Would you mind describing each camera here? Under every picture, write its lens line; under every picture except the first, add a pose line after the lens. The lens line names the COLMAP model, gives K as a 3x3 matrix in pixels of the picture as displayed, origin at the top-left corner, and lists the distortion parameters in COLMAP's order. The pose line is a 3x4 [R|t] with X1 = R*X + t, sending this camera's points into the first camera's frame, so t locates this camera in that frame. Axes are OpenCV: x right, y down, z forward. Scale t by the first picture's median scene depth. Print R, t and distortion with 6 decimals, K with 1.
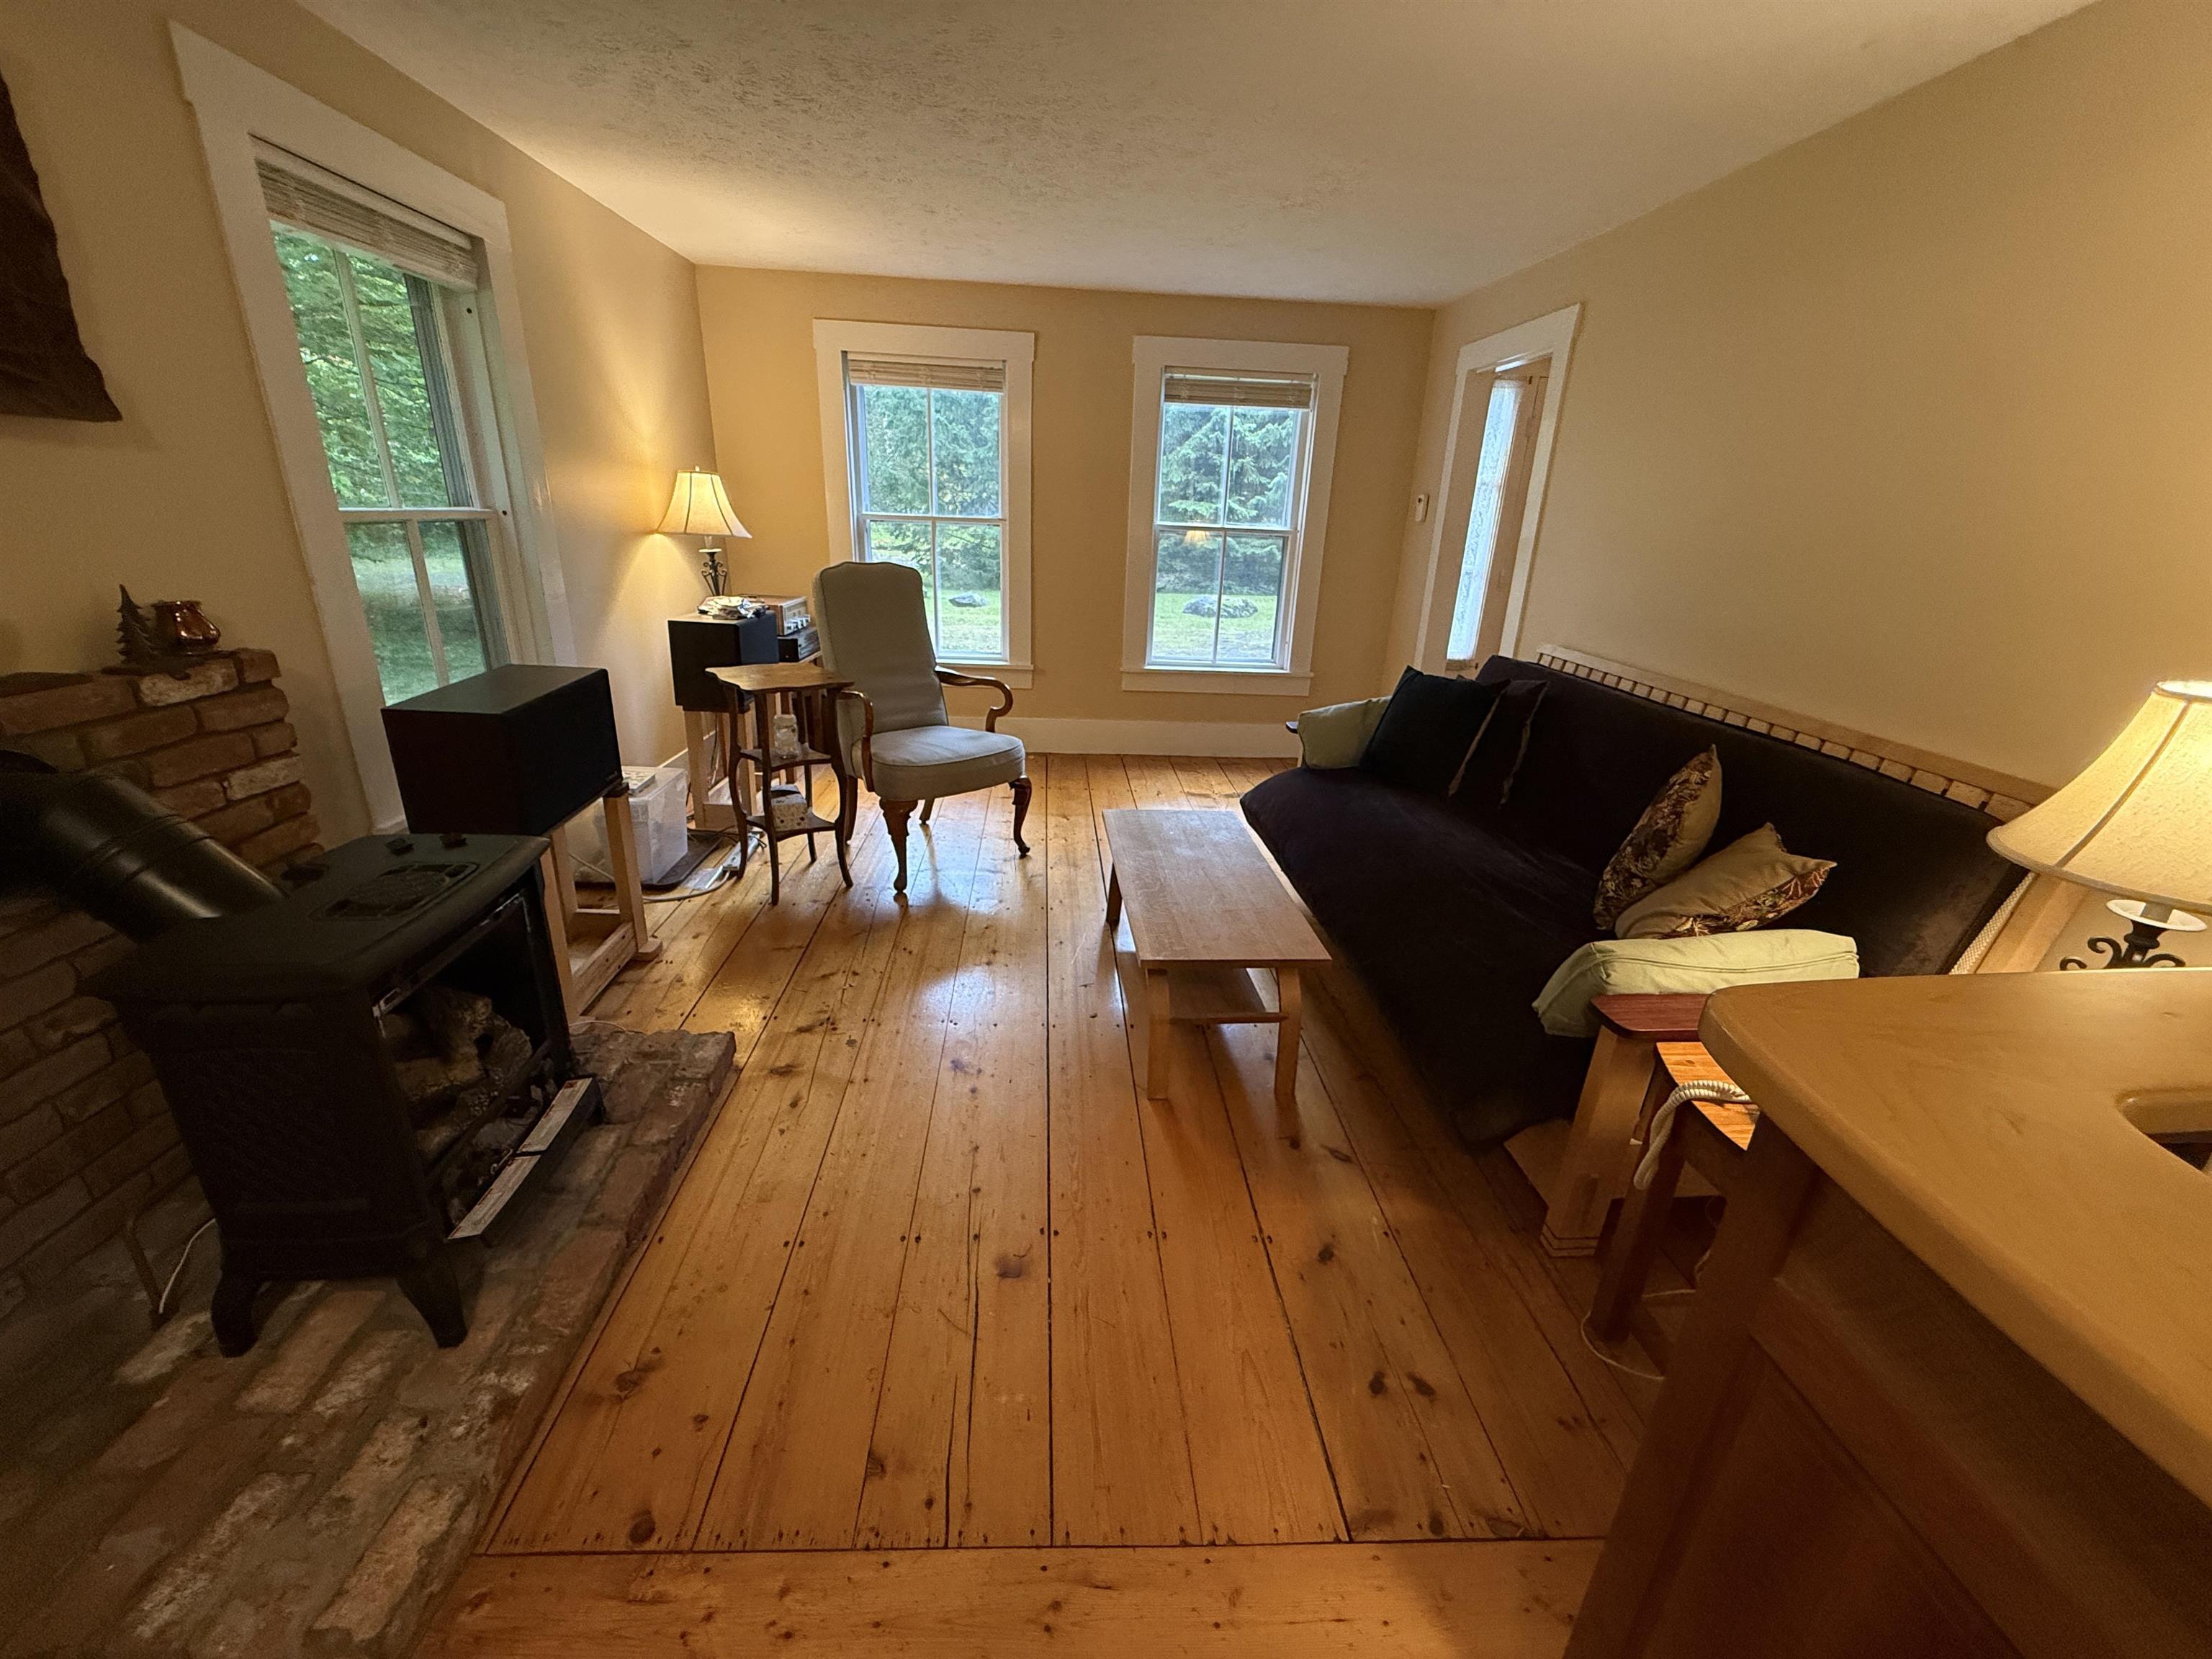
lens RADIAL K [[879.9, 0, 1106.0], [0, 879.9, 829.5], [0, 0, 1]] dist [0.000715, 0.000102]
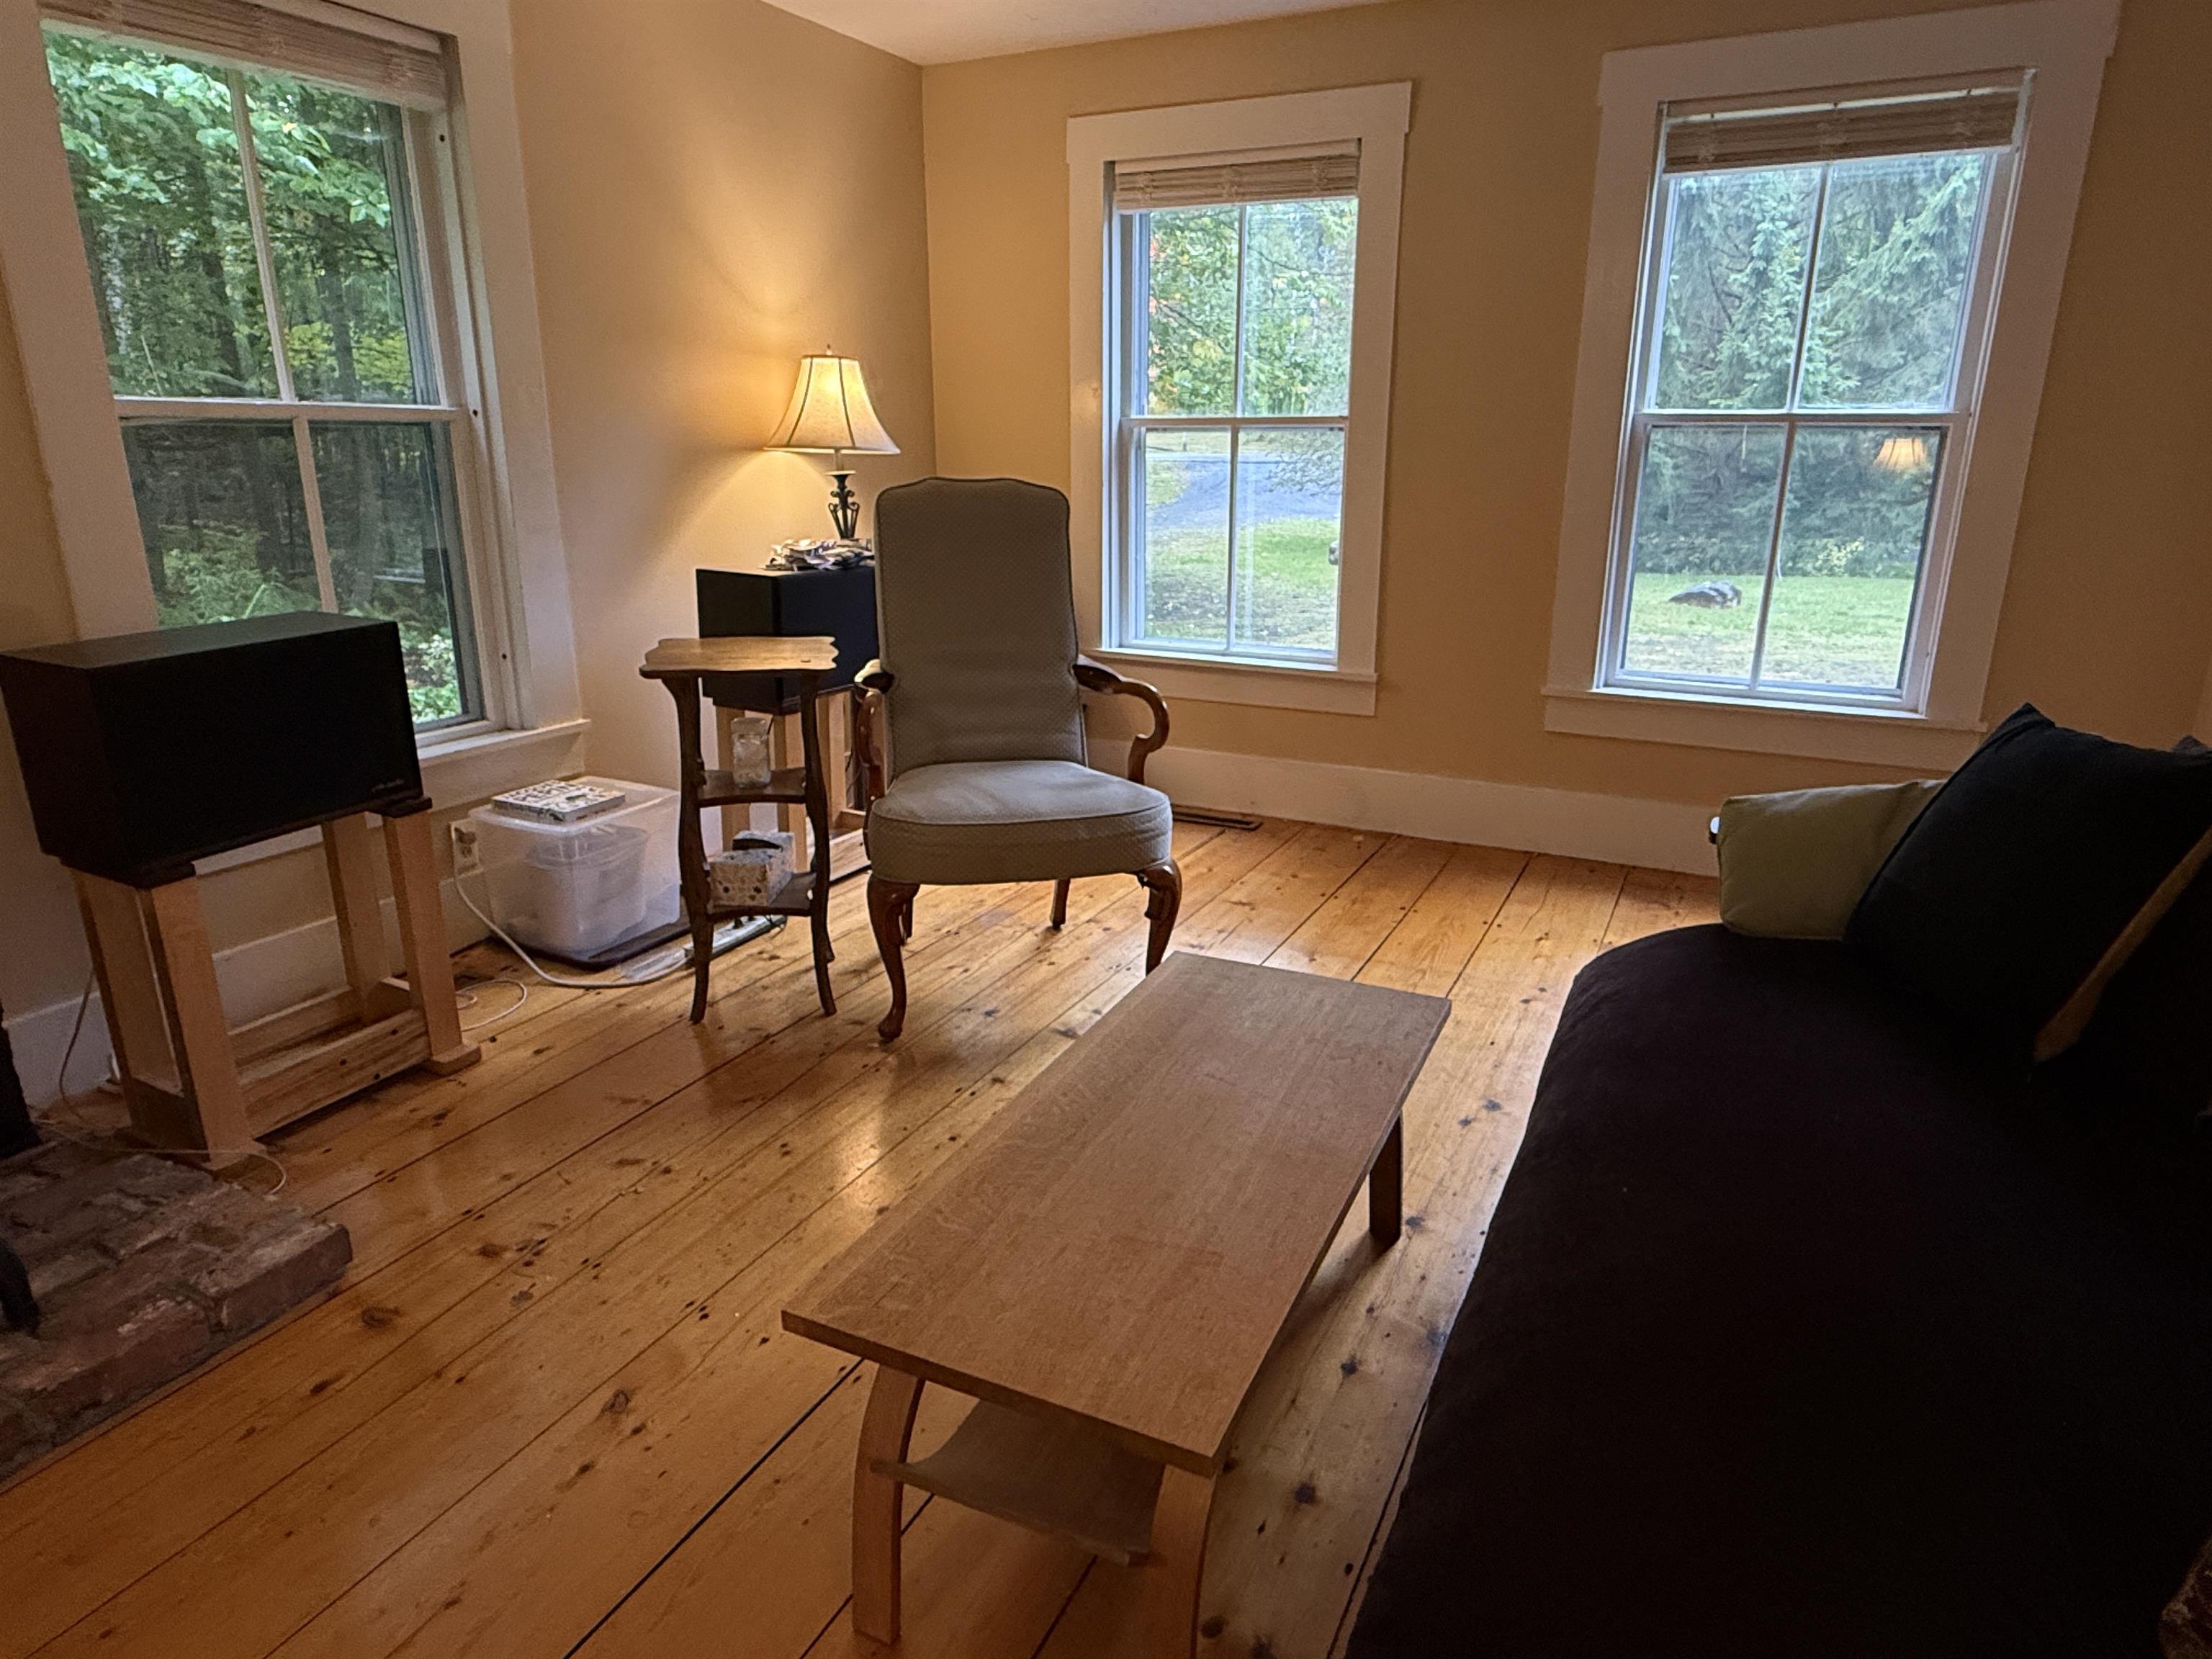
lens RADIAL K [[1334.1, 0, 1106.0], [0, 1334.1, 829.5], [0, 0, 1]] dist [0.002442, 0.000956]
pose [[0.862053, 0.107942, -0.495190, 0.269450], [-0.145711, 0.988591, -0.038168, -0.046145], [0.485421, 0.105058, 0.867946, 0.275275]]
